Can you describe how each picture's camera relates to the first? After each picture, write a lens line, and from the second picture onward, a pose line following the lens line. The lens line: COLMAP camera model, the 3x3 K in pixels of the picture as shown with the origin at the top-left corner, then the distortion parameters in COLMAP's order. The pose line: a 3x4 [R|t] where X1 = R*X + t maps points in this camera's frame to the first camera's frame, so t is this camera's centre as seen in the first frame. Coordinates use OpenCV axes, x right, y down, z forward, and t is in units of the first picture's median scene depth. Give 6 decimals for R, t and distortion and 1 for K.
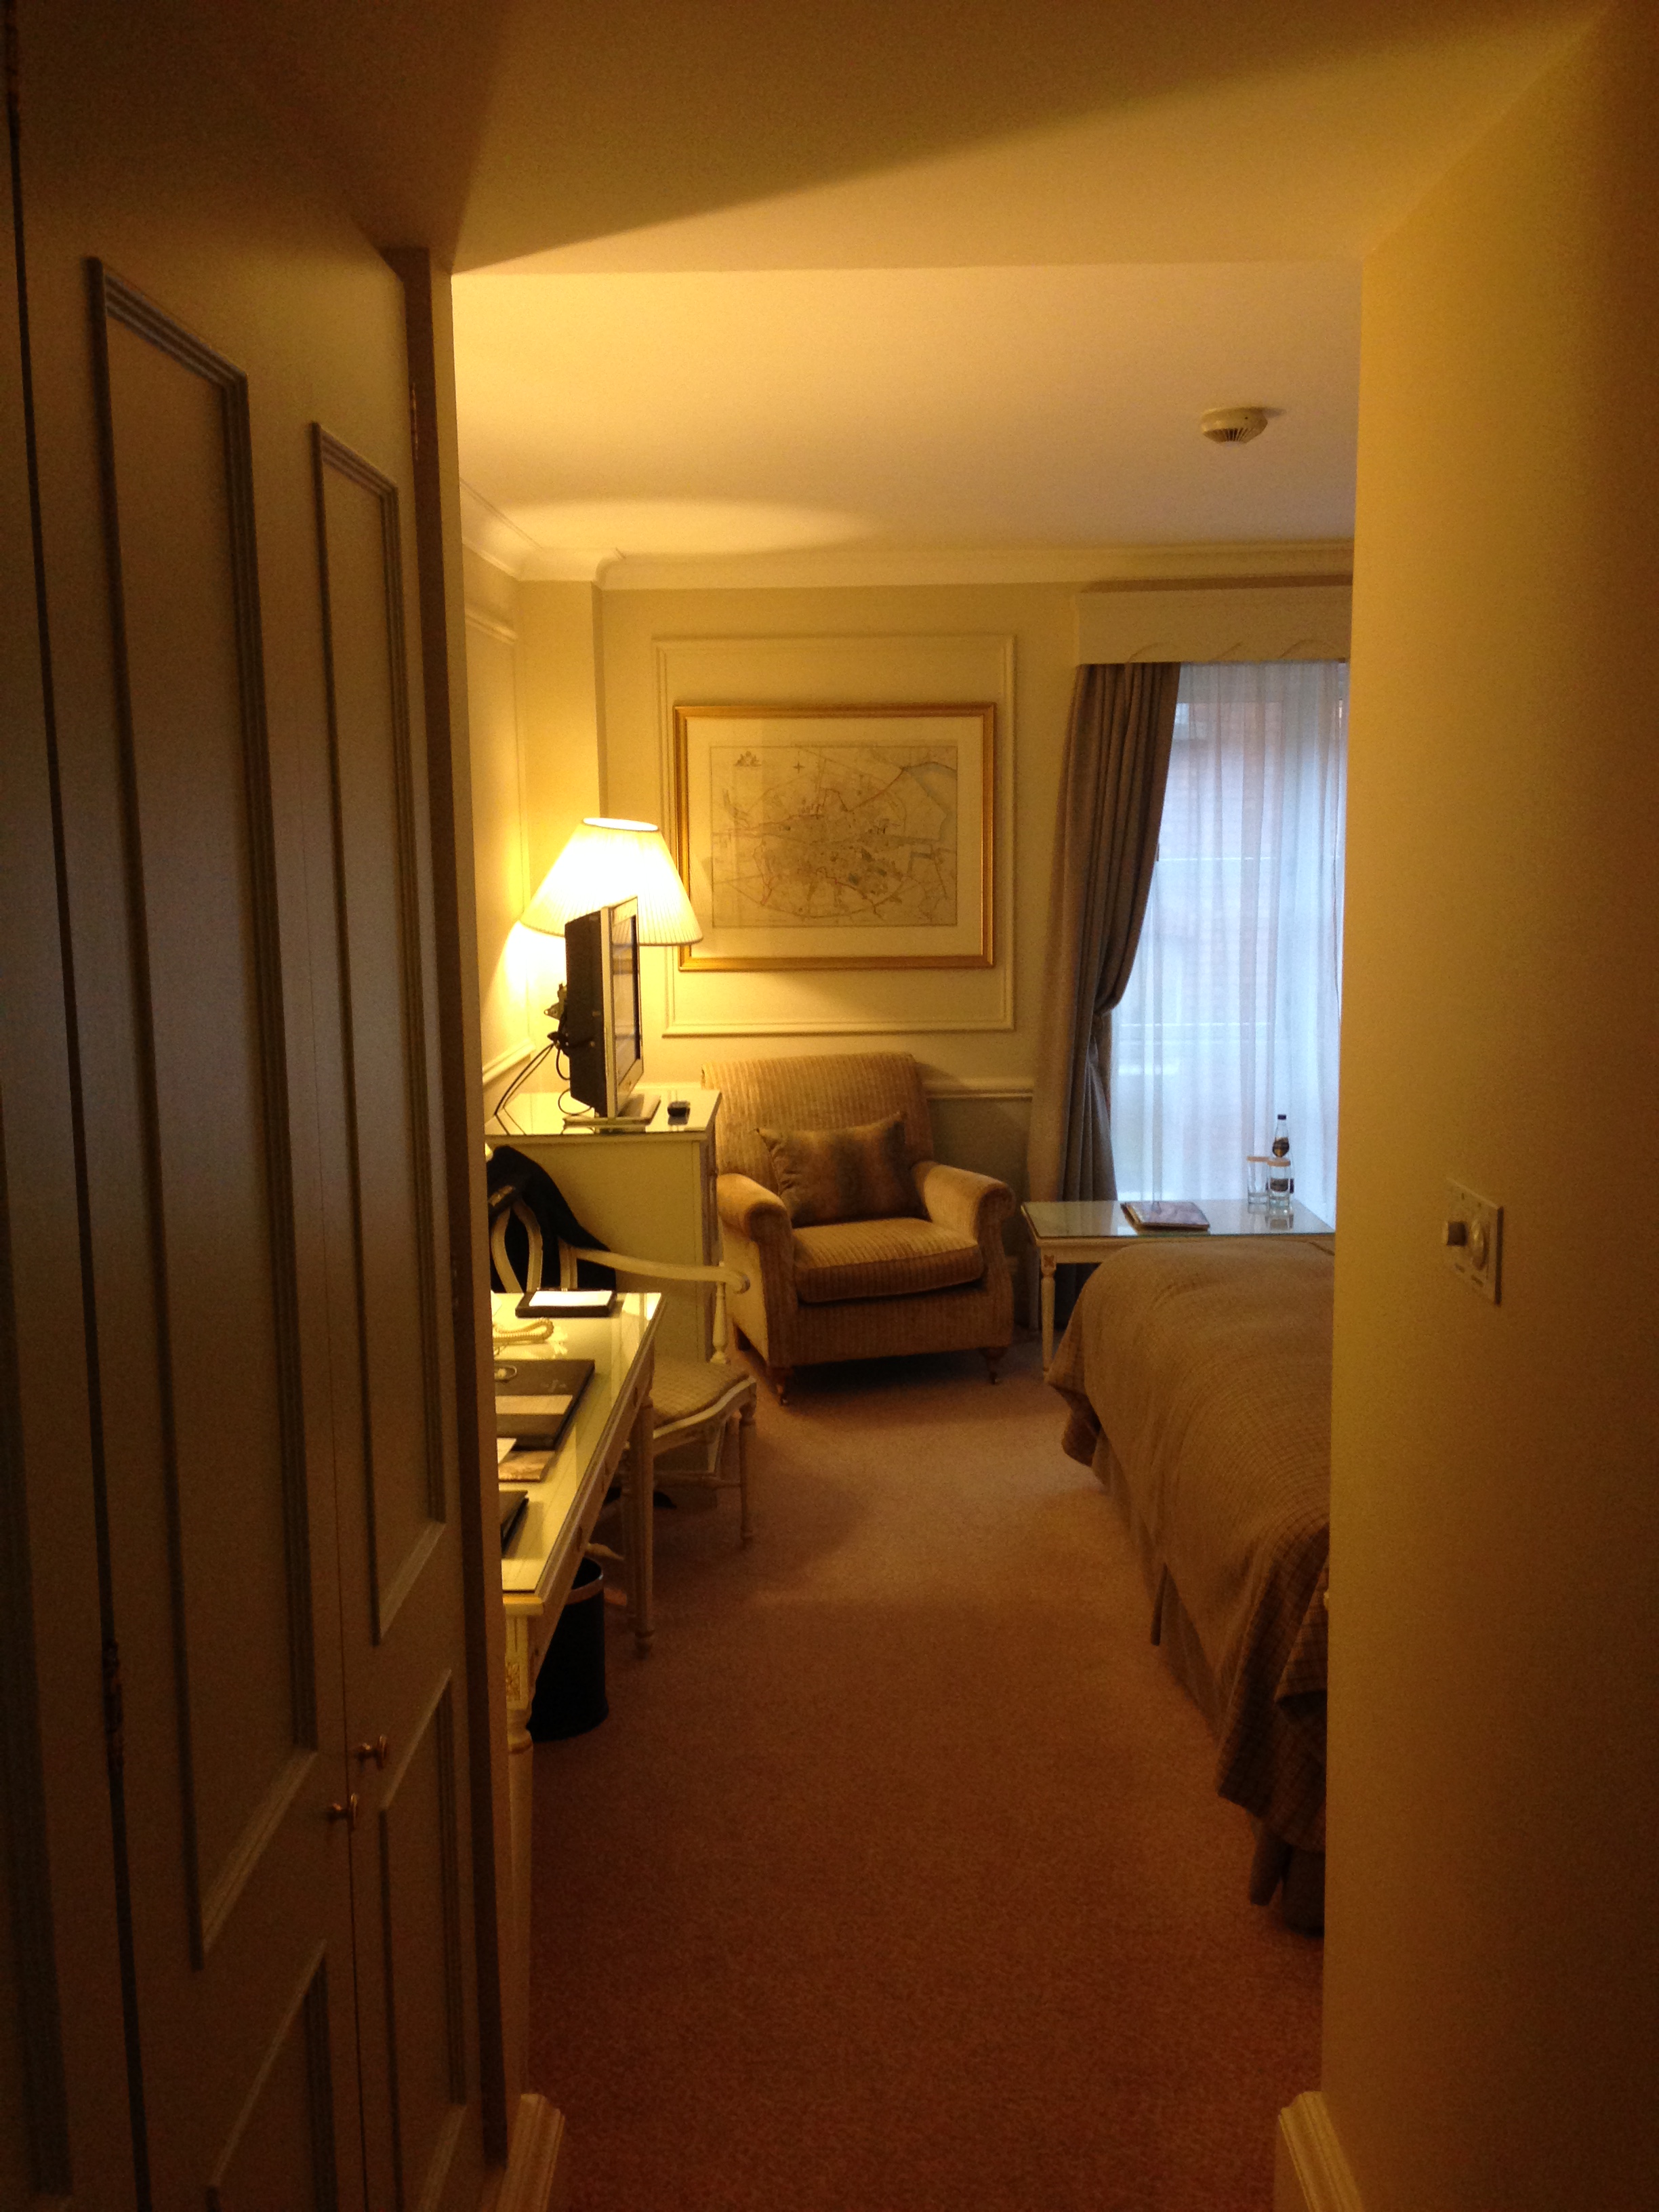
lens RADIAL K [[2025.4, 0, 828.8], [0, 2025.4, 1115.3], [0, 0, 1]] dist [0.033967, 0.000000]
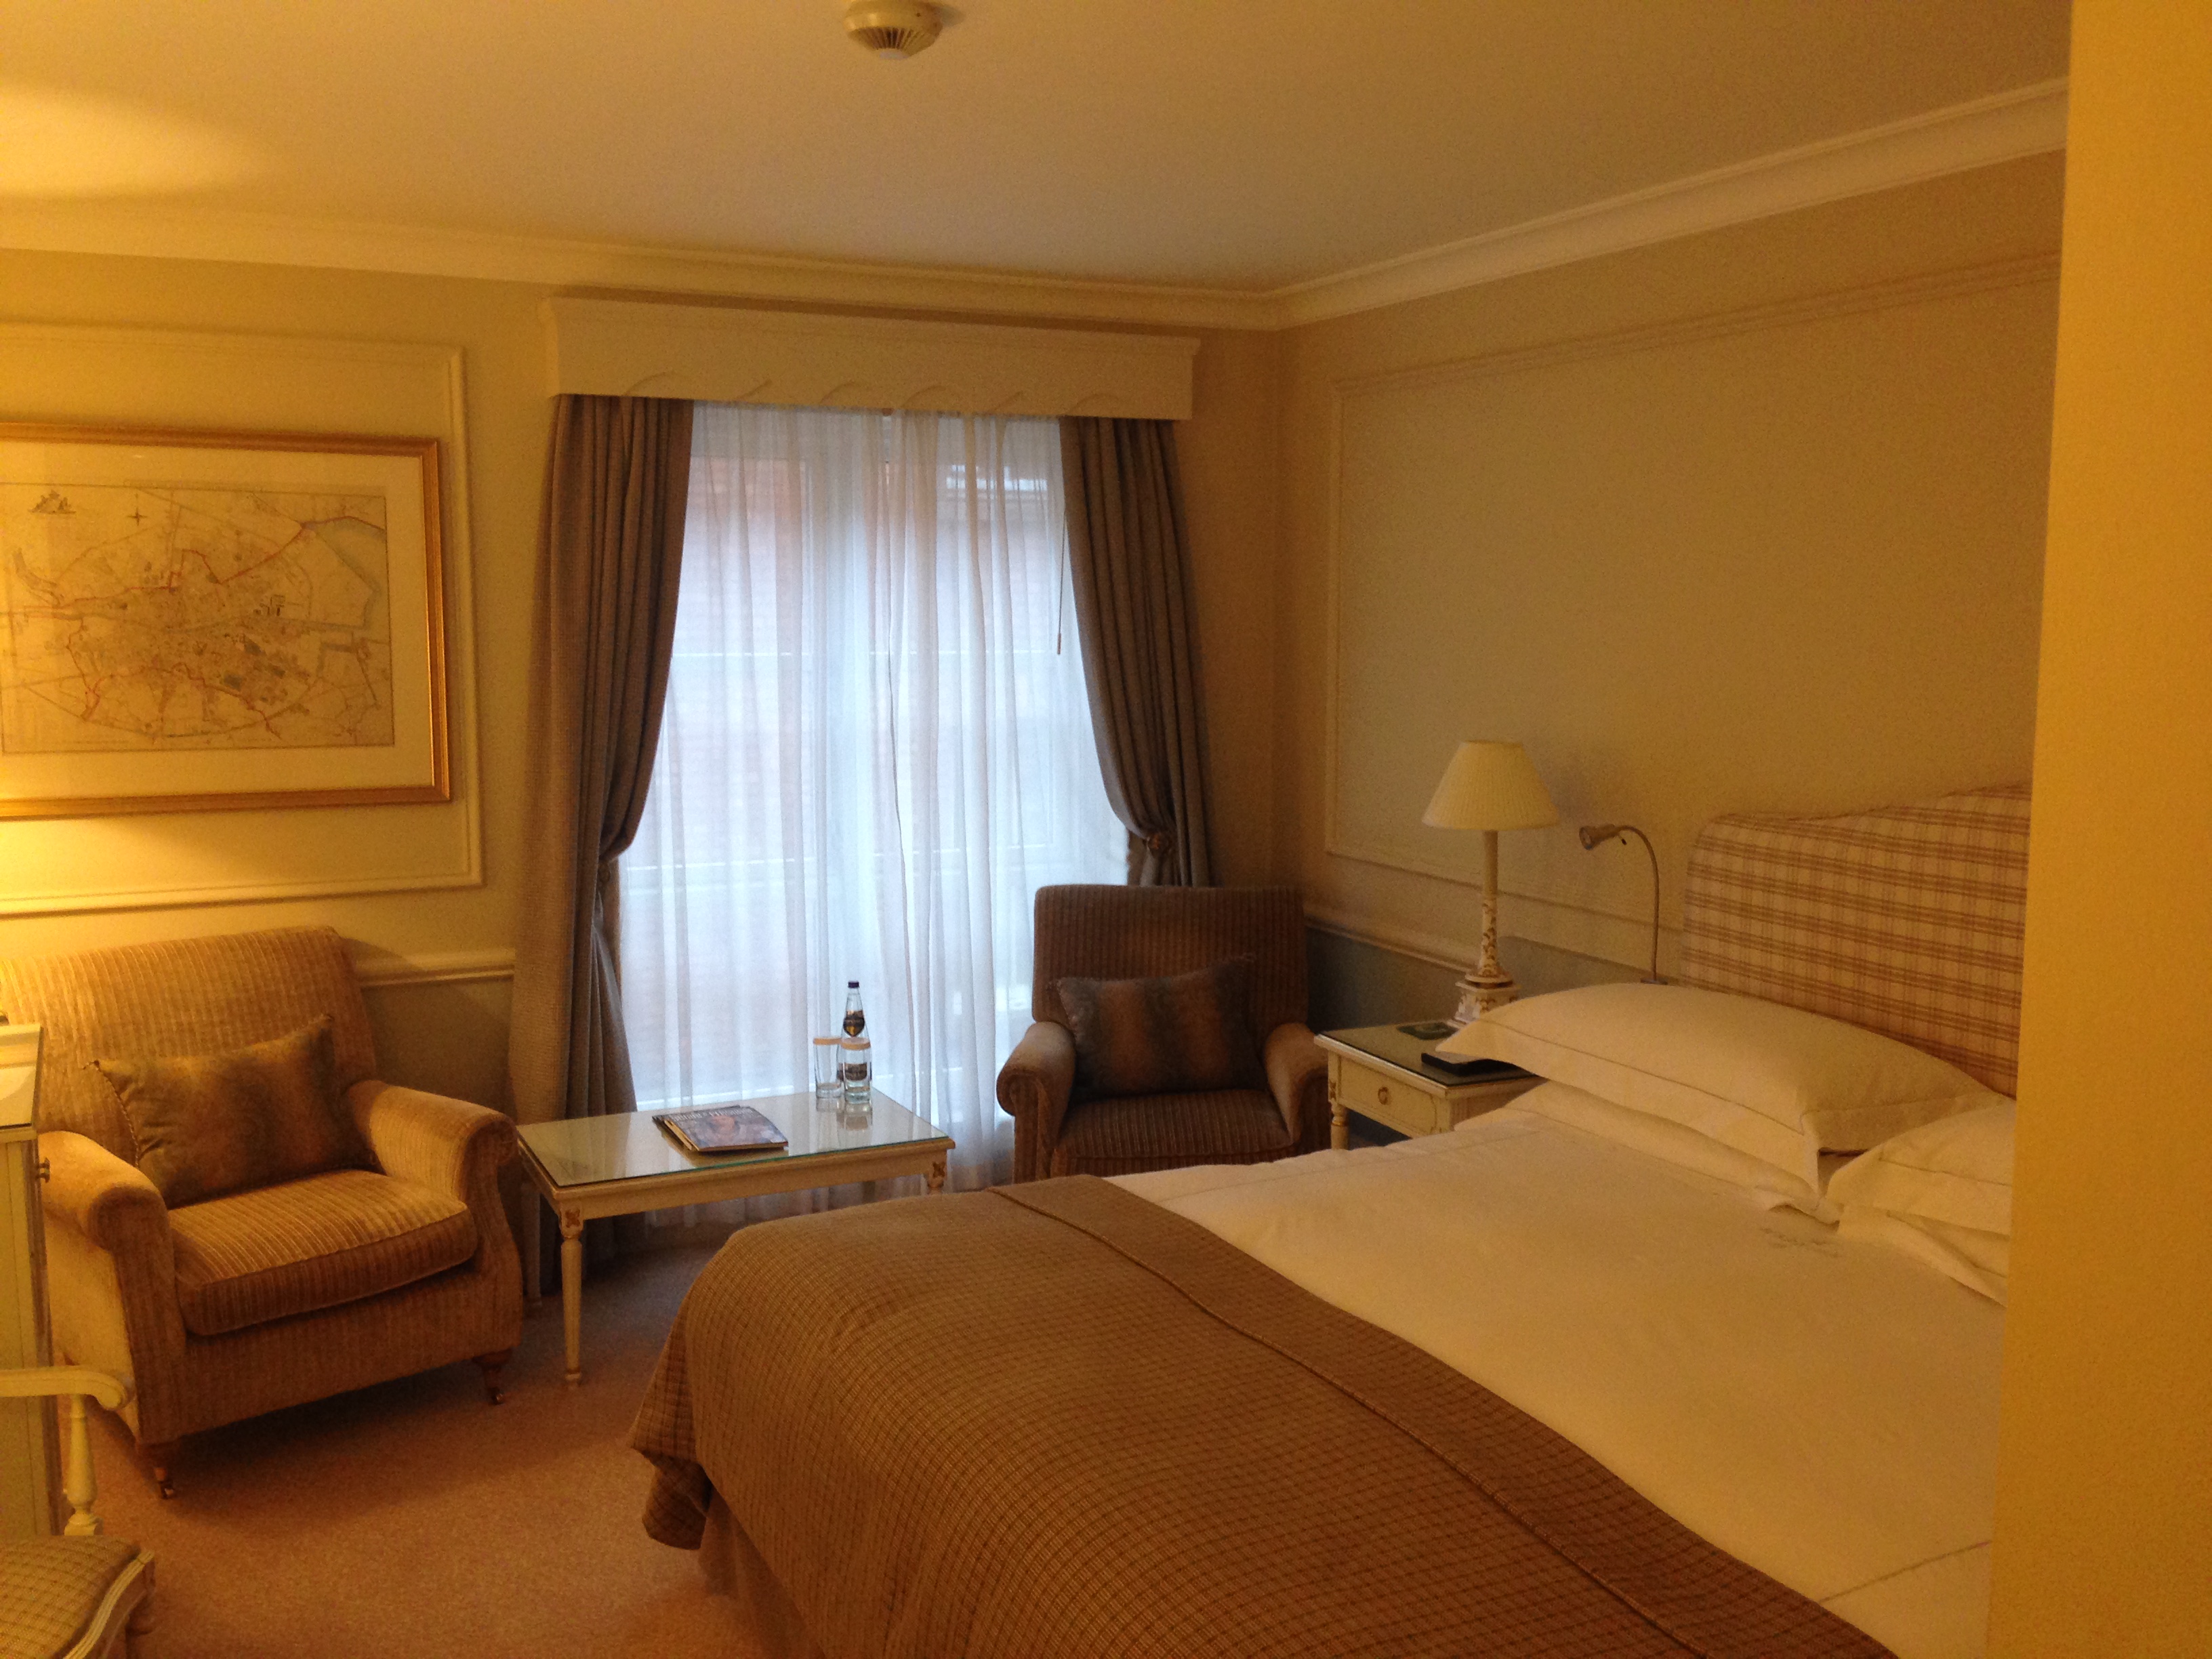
lens RADIAL K [[2025.4, 0, 1115.7], [0, 2025.4, 814.2], [0, 0, 1]] dist [0.033967, 0.000000]
pose [[0.892853, -0.031673, 0.449234, -0.033680], [0.052614, 0.998029, -0.034203, -0.031791], [-0.447265, 0.054174, 0.892759, 0.249321]]
